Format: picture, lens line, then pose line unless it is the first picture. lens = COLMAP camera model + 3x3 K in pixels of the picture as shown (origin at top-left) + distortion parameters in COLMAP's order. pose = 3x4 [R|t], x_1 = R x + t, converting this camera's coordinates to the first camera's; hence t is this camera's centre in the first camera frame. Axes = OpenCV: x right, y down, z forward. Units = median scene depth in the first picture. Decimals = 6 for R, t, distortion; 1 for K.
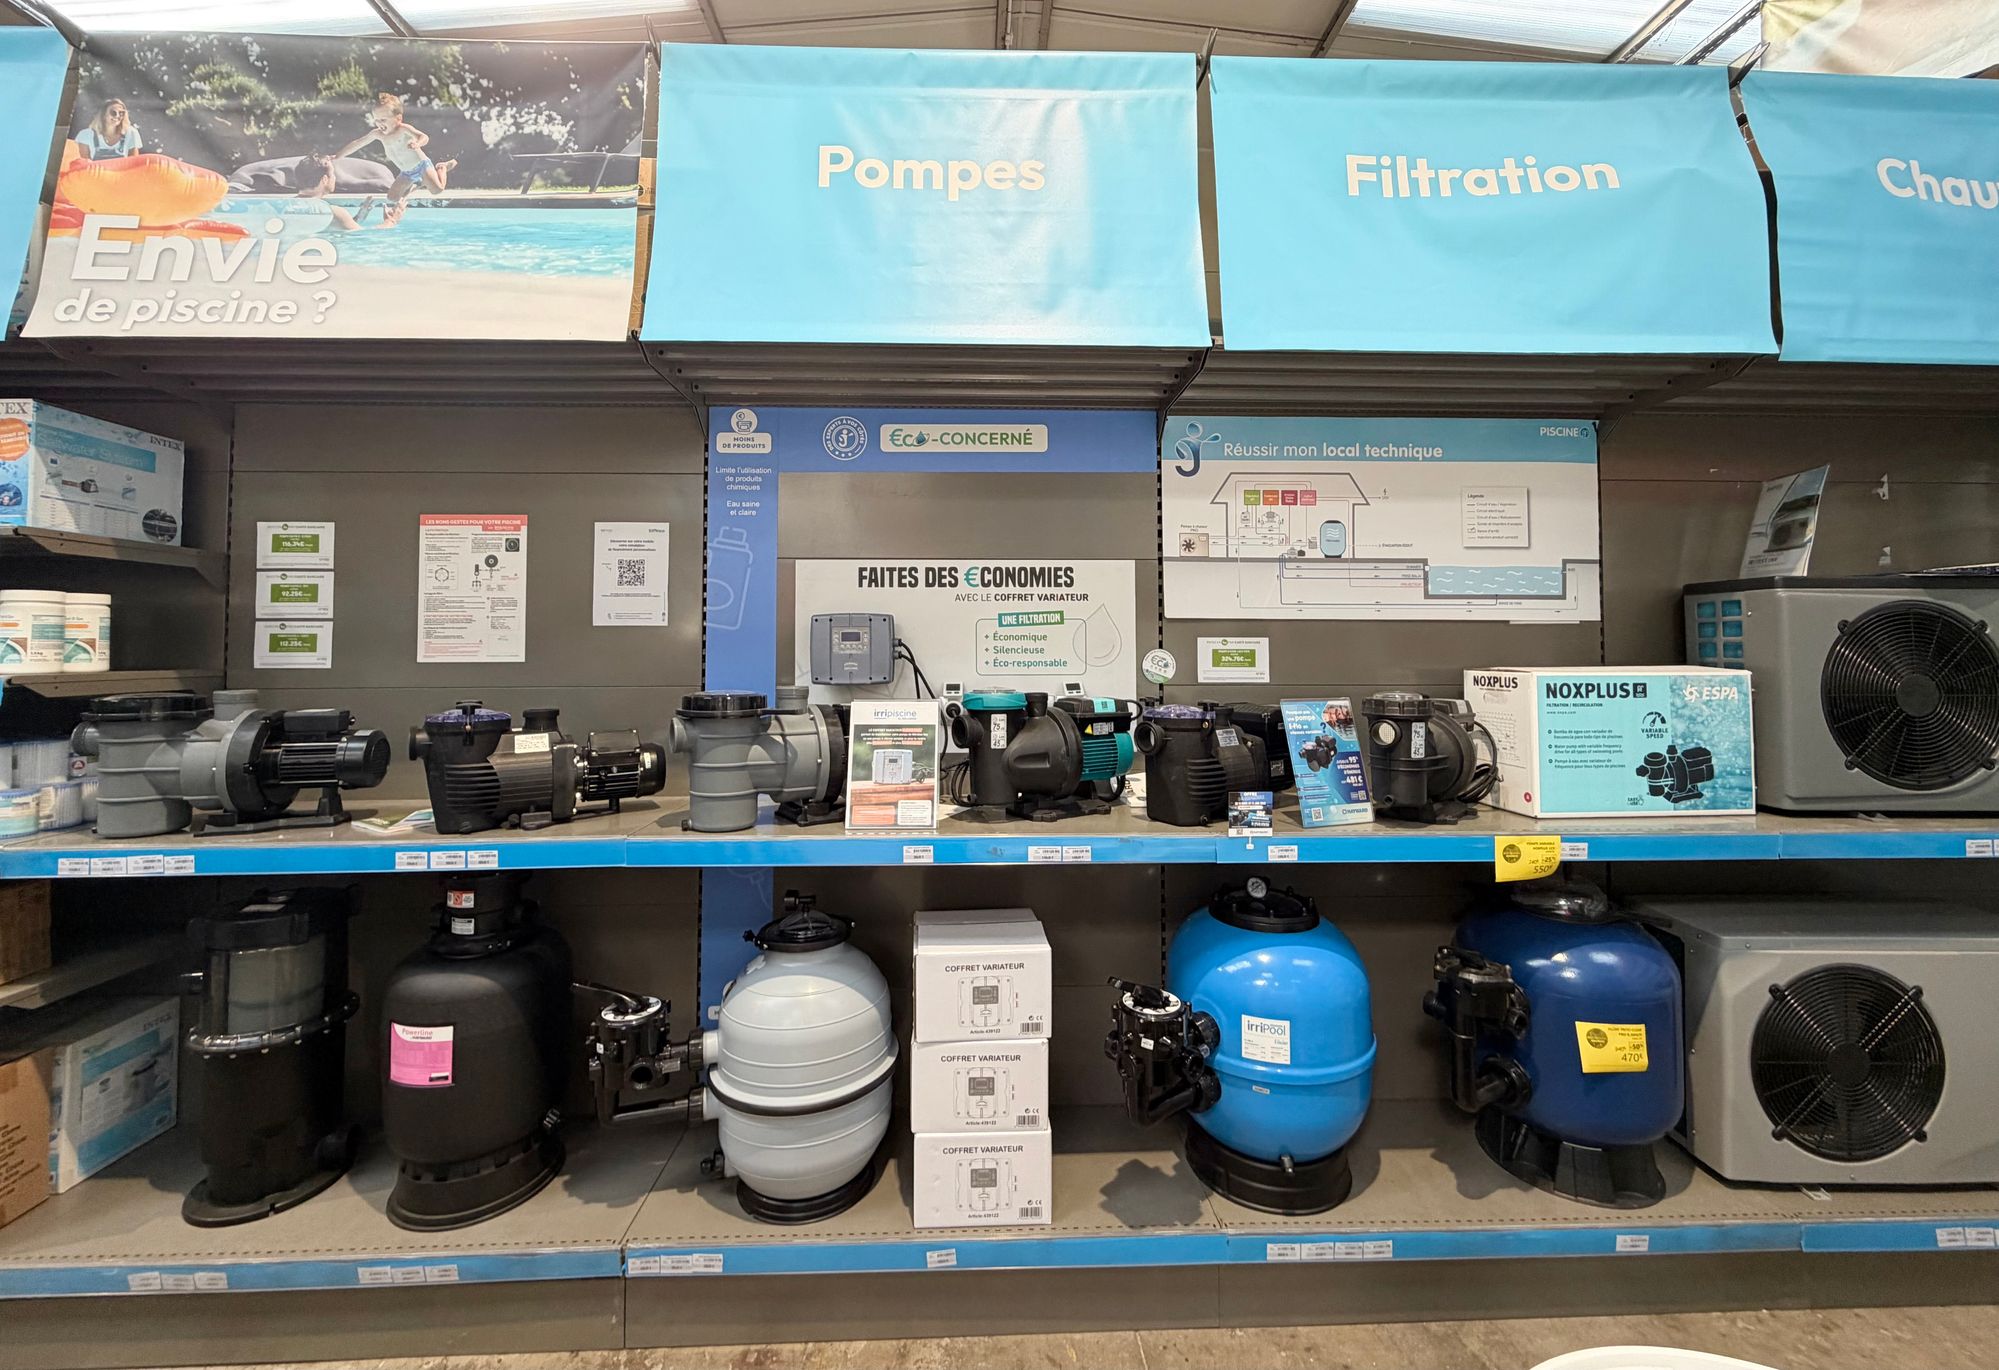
lens RADIAL K [[853.3, 0, 1002.4], [0, 853.3, 630.4], [0, 0, 1]] dist [0.000580, 0.000338]
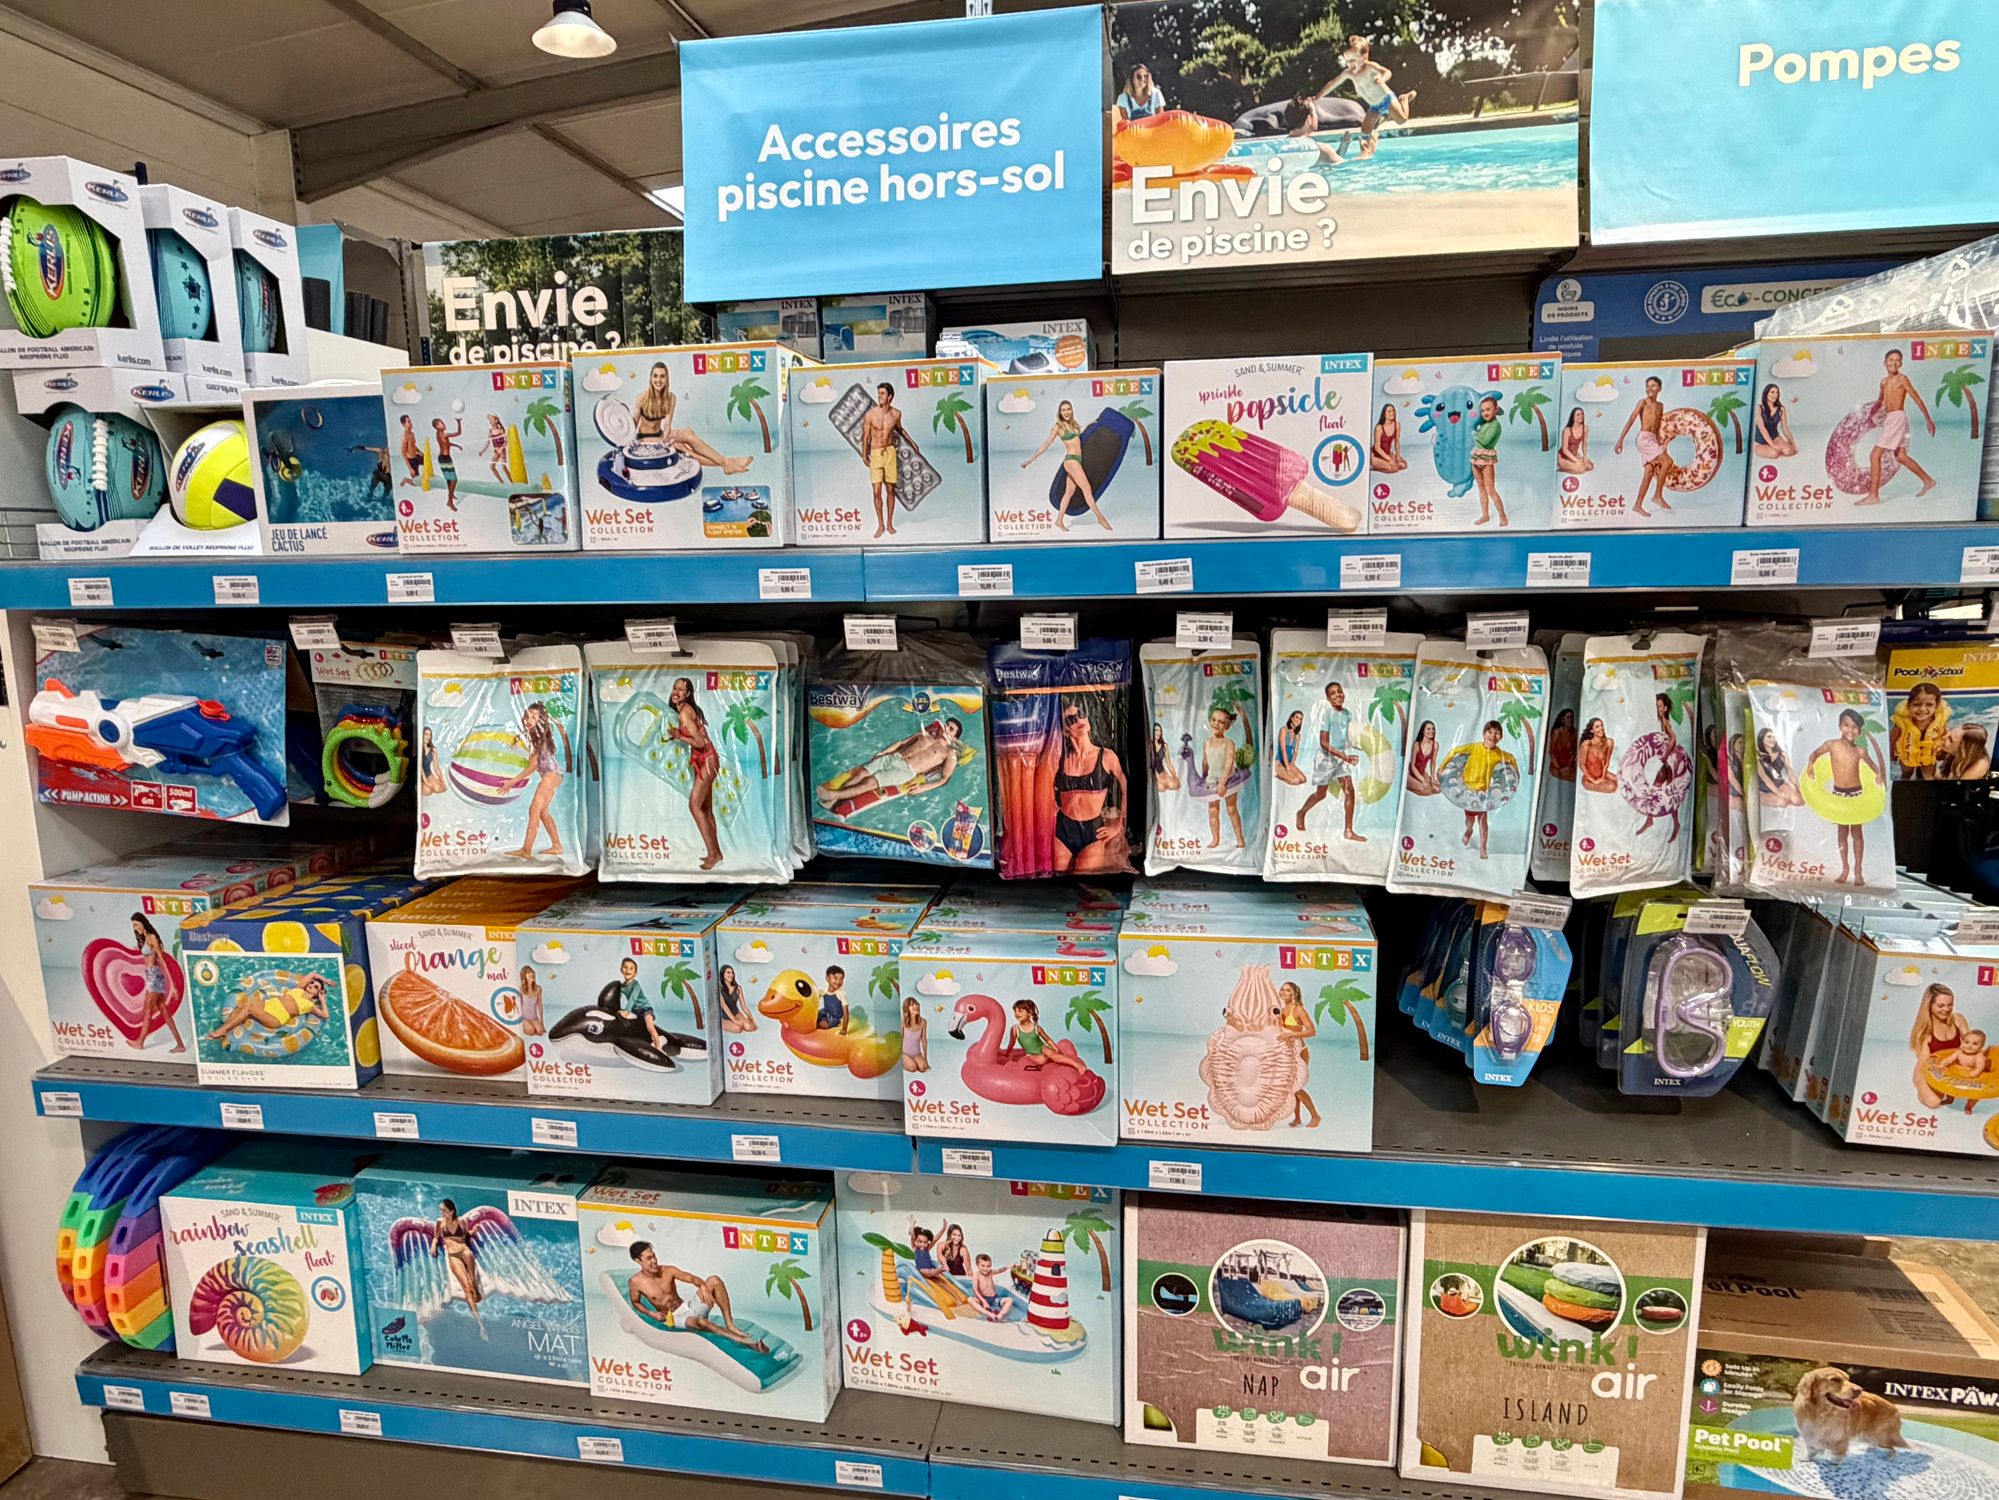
lens RADIAL K [[1258.1, 0, 994.1], [0, 1258.1, 754.7], [0, 0, 1]] dist [0.003231, -0.003603]
pose [[0.978995, 0.017726, -0.203113, -0.850332], [0.023450, 0.979813, 0.198536, 0.001092], [0.202532, -0.199129, 0.958816, -1.020536]]
